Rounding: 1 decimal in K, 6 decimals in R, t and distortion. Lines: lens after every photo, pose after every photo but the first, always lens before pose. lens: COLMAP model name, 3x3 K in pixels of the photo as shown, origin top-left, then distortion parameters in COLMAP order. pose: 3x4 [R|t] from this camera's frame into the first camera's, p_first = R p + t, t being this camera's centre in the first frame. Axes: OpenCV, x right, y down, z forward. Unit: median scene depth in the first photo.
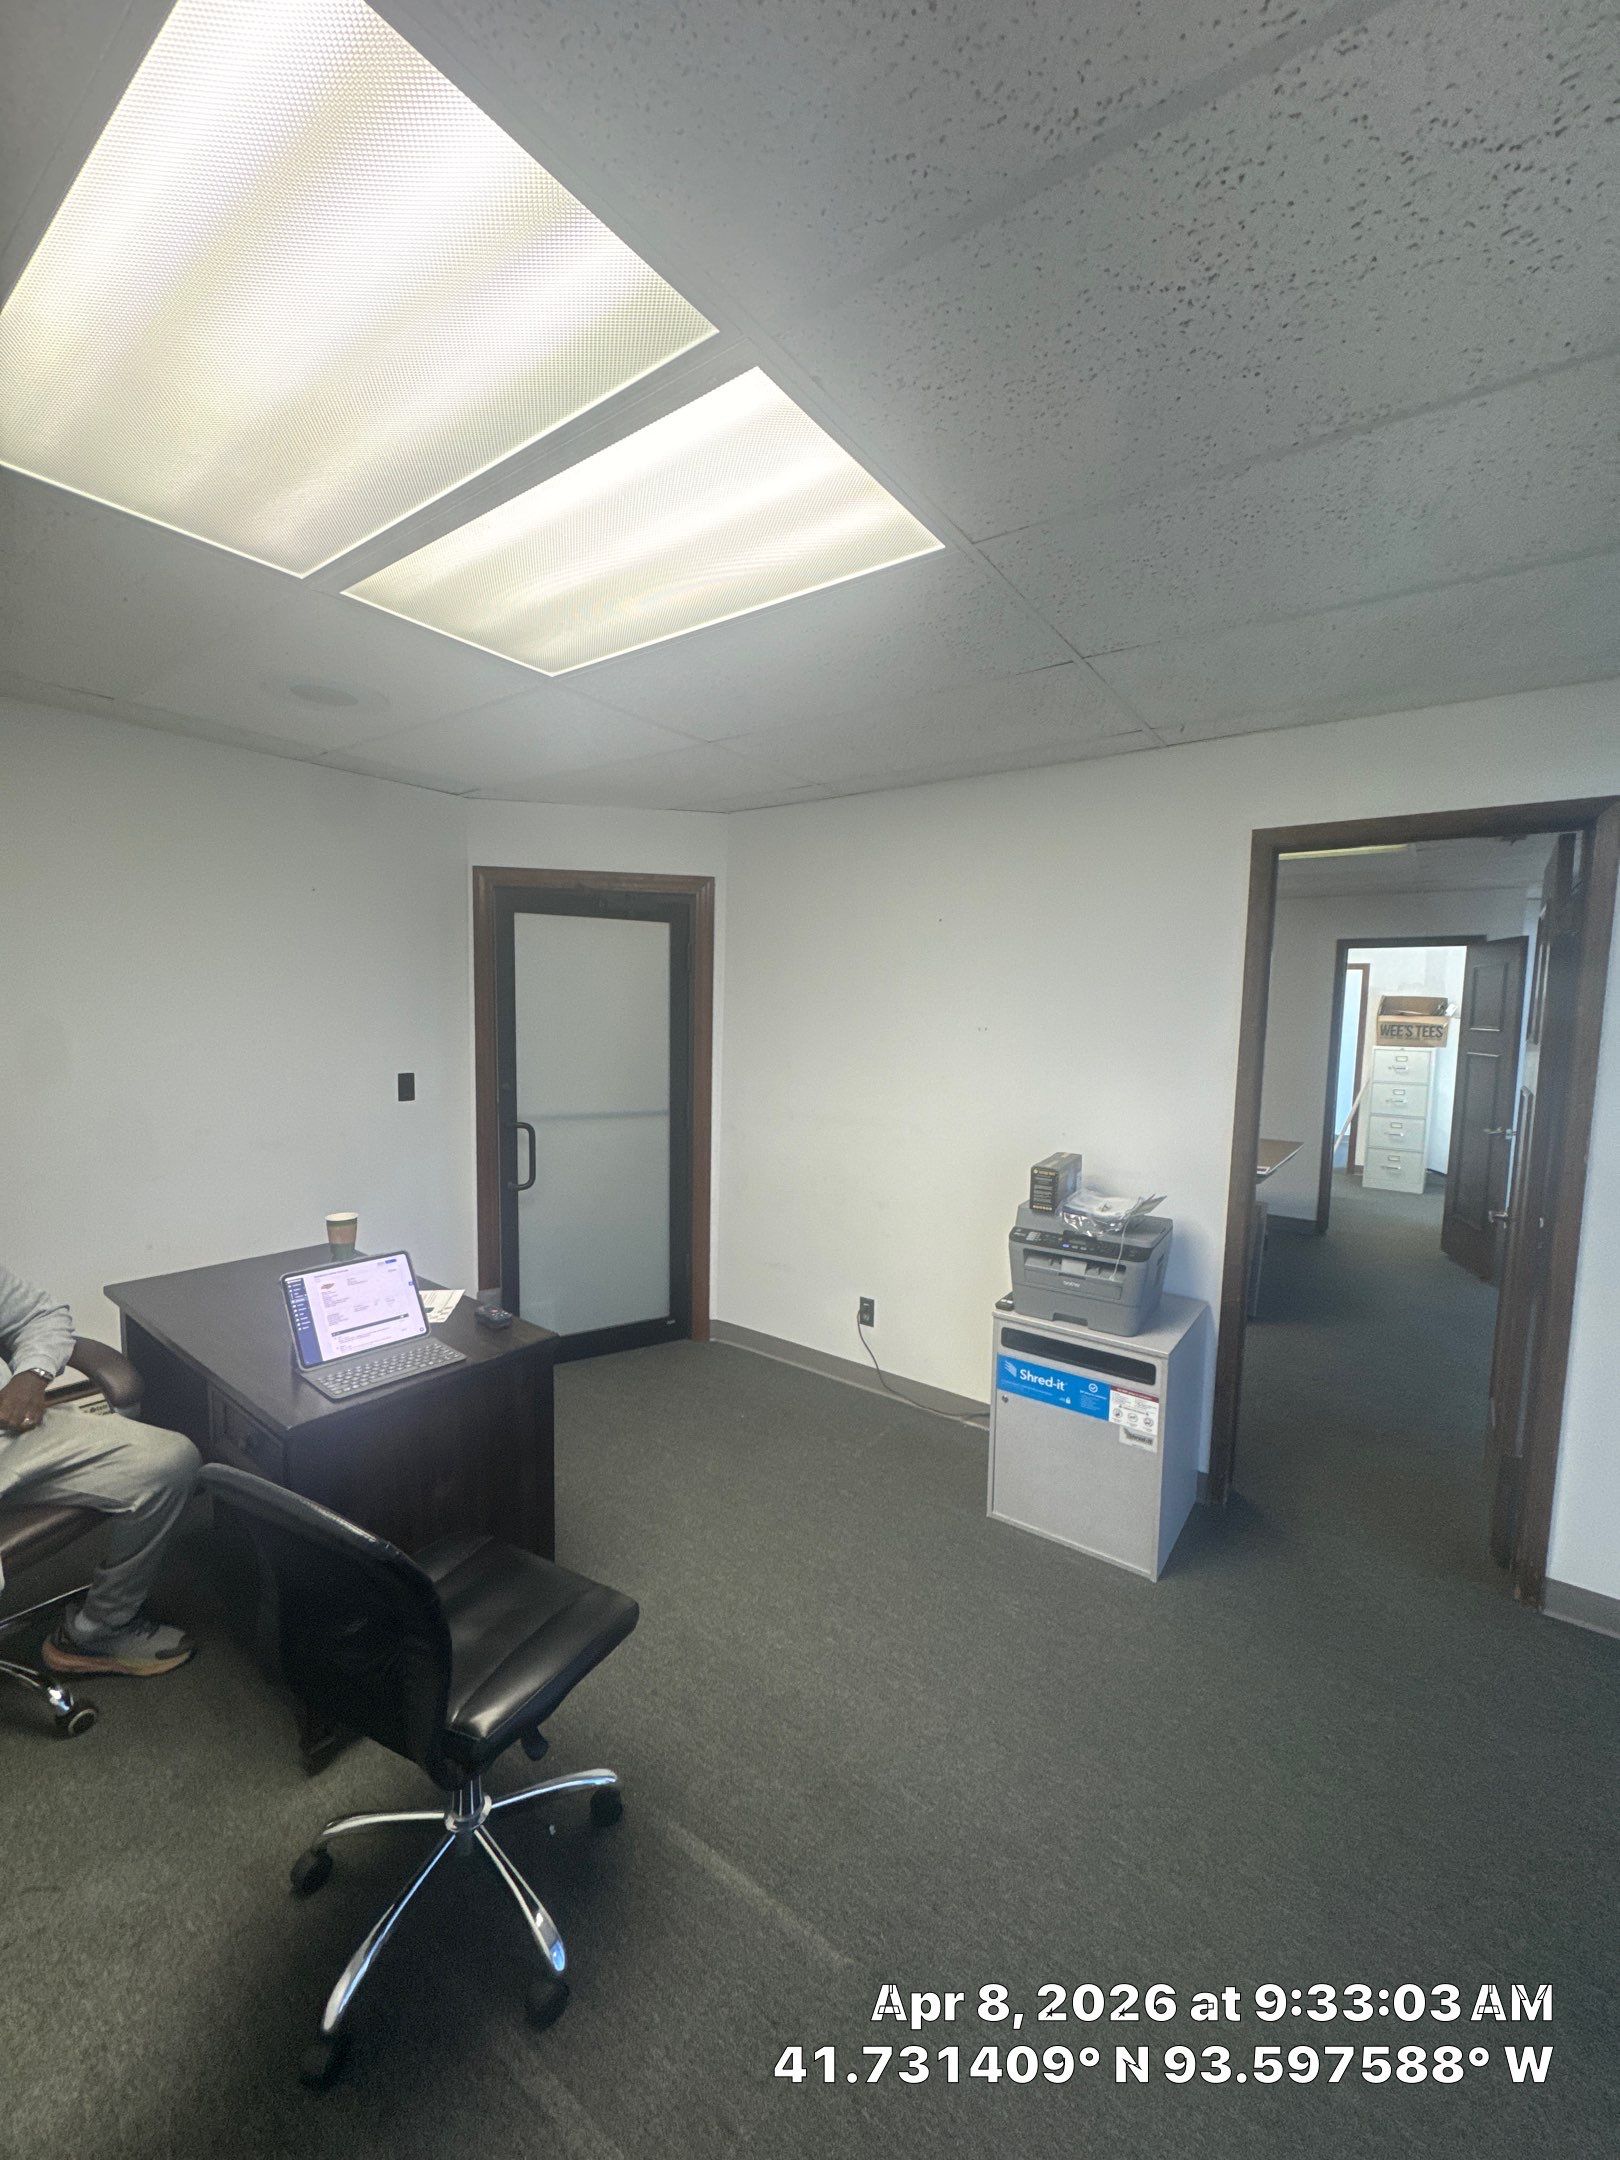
lens RADIAL K [[858.8, 0, 813.2], [0, 858.8, 1082.5], [0, 0, 1]] dist [0.000720, -0.000068]
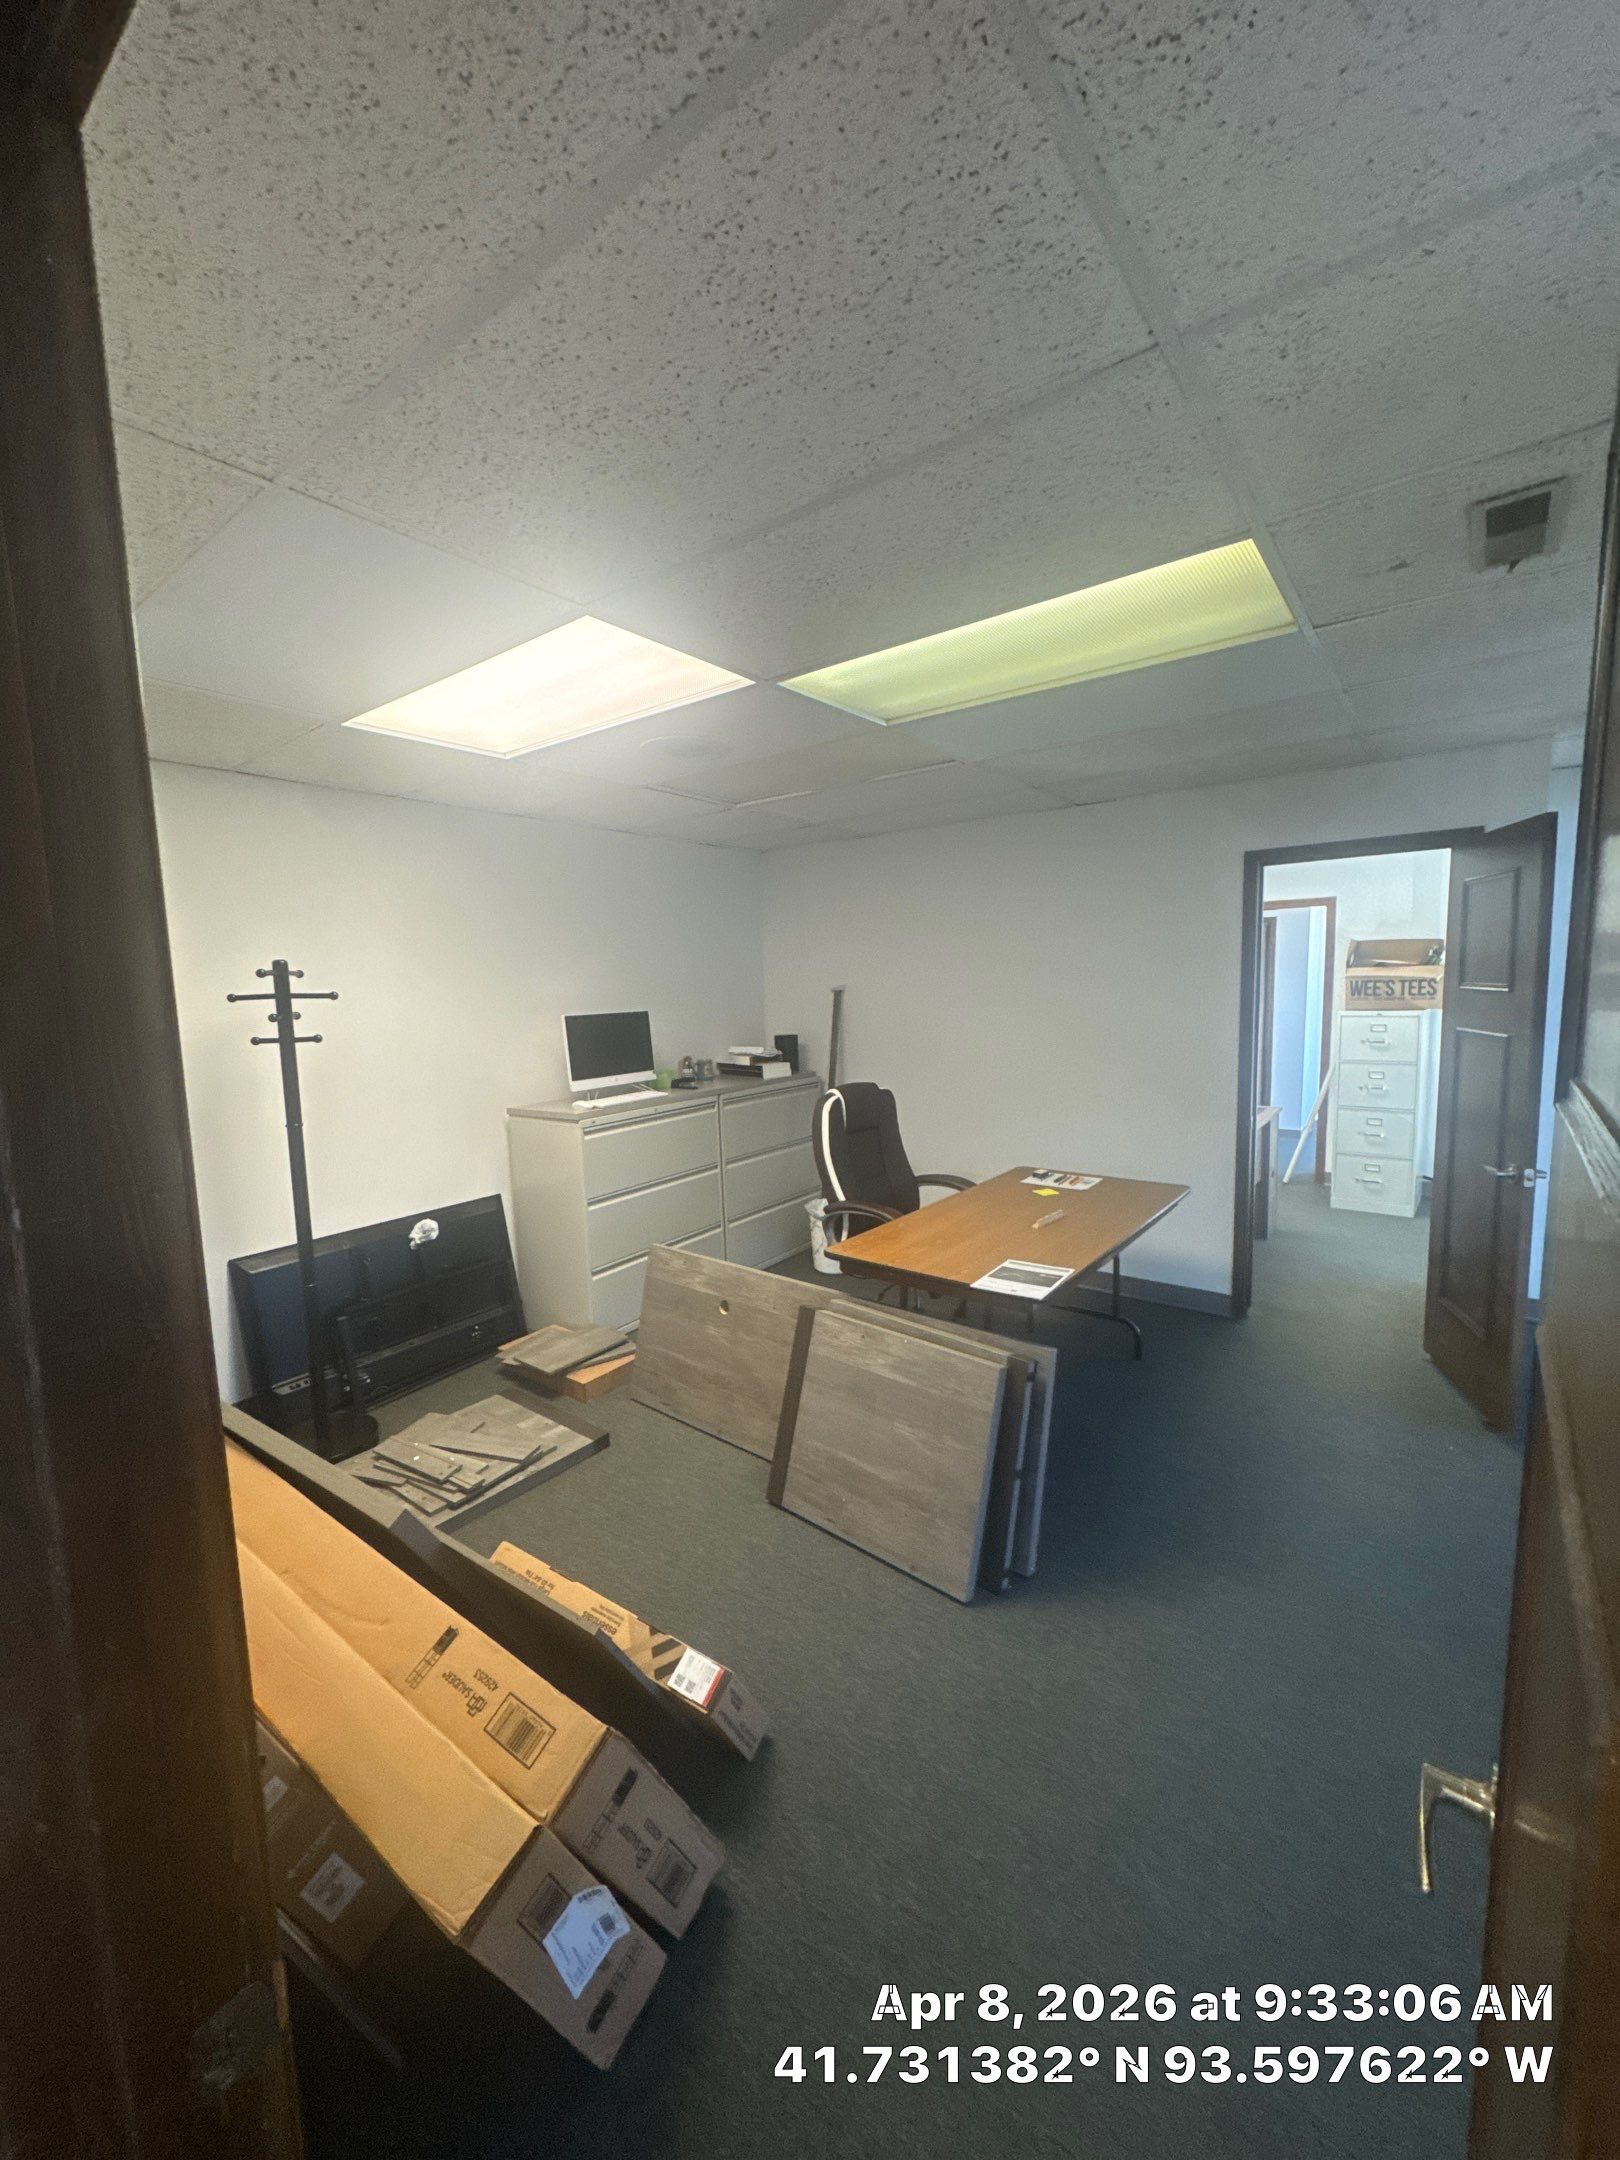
lens RADIAL K [[858.8, 0, 813.2], [0, 858.8, 1082.5], [0, 0, 1]] dist [0.000720, -0.000068]
pose [[0.998583, -0.048030, -0.022906, 0.292055], [0.048618, 0.998483, 0.025846, -0.029909], [0.021630, -0.026923, 0.999403, 0.351107]]
